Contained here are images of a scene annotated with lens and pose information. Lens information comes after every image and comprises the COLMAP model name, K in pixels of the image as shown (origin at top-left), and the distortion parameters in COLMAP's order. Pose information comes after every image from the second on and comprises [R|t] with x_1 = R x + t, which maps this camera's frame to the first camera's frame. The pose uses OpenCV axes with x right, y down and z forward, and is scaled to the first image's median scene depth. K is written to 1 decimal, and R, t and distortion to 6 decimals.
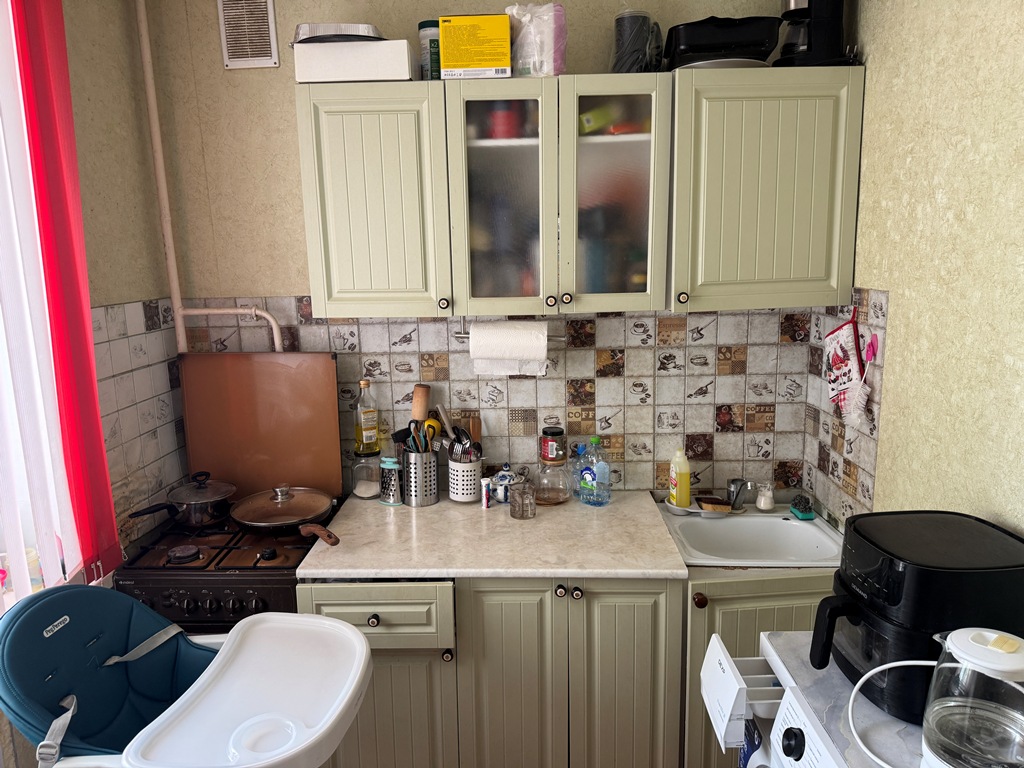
lens RADIAL K [[716.5, 0, 513.3], [0, 716.5, 388.7], [0, 0, 1]] dist [0.069187, -0.087816]
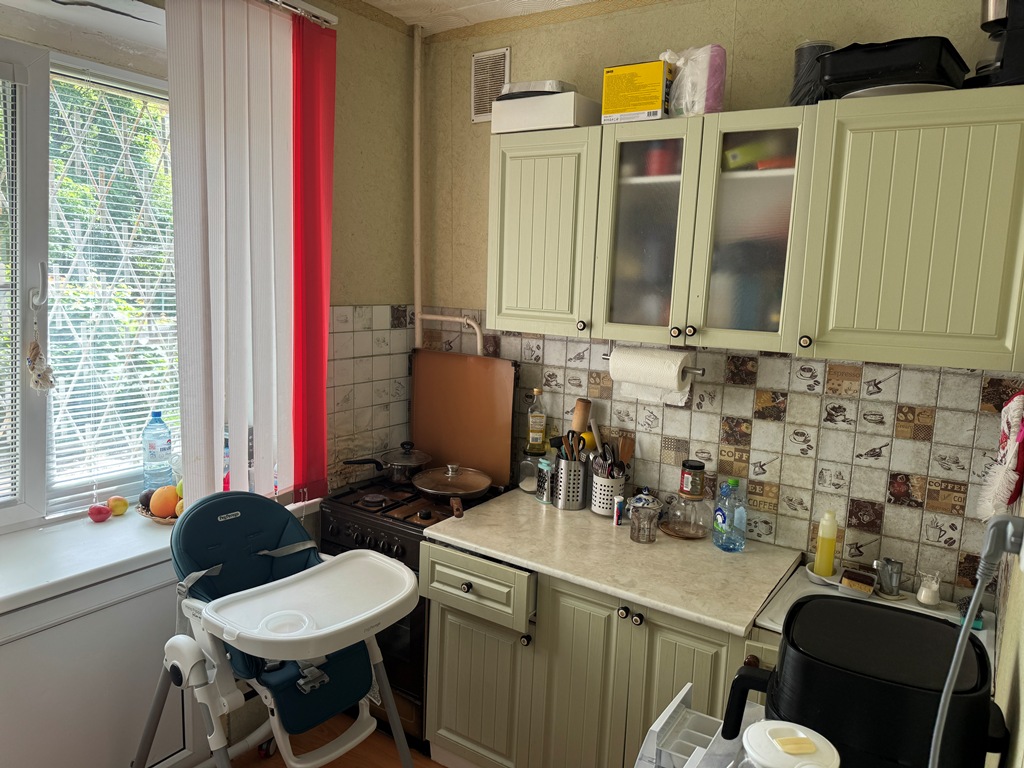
lens RADIAL K [[716.5, 0, 511.8], [0, 716.5, 387.3], [0, 0, 1]] dist [0.069187, -0.087816]
pose [[0.847748, 0.133789, -0.513248, 0.374073], [-0.151927, 0.988369, 0.006696, -0.016339], [0.508175, 0.072300, 0.858214, 0.012545]]
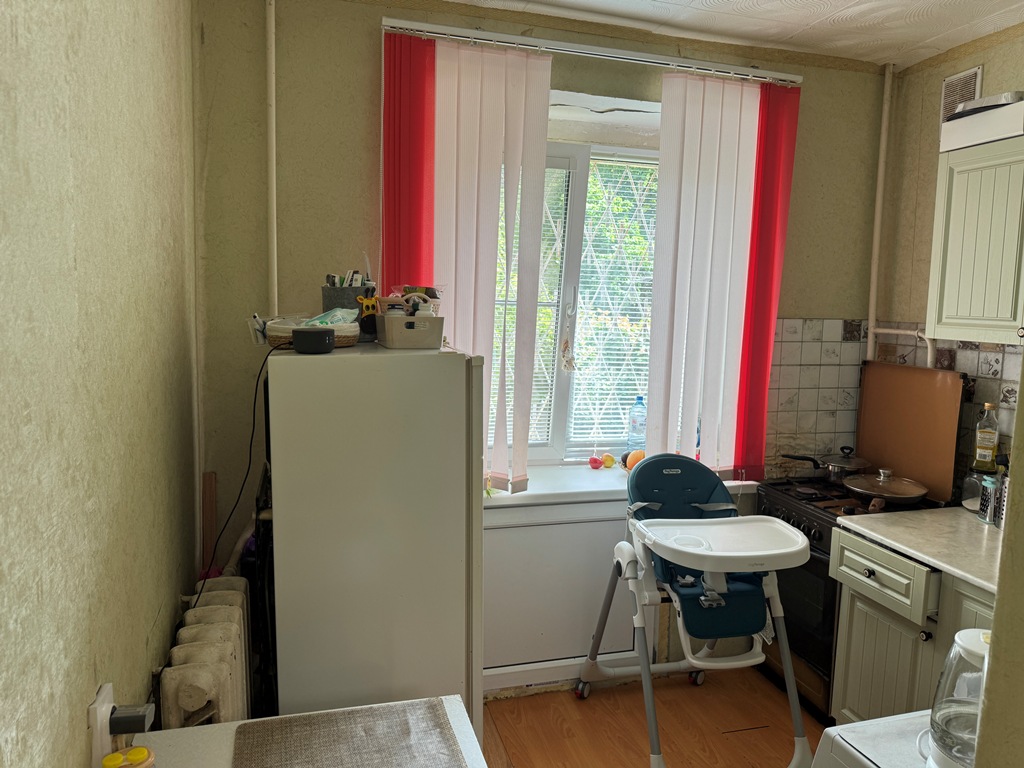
lens RADIAL K [[716.5, 0, 523.5], [0, 716.5, 382.4], [0, 0, 1]] dist [0.069187, -0.087816]
pose [[0.309103, 0.136341, -0.941205, 0.672092], [-0.206609, 0.975661, 0.073479, 0.025377], [0.928315, 0.171749, 0.329748, -0.024860]]
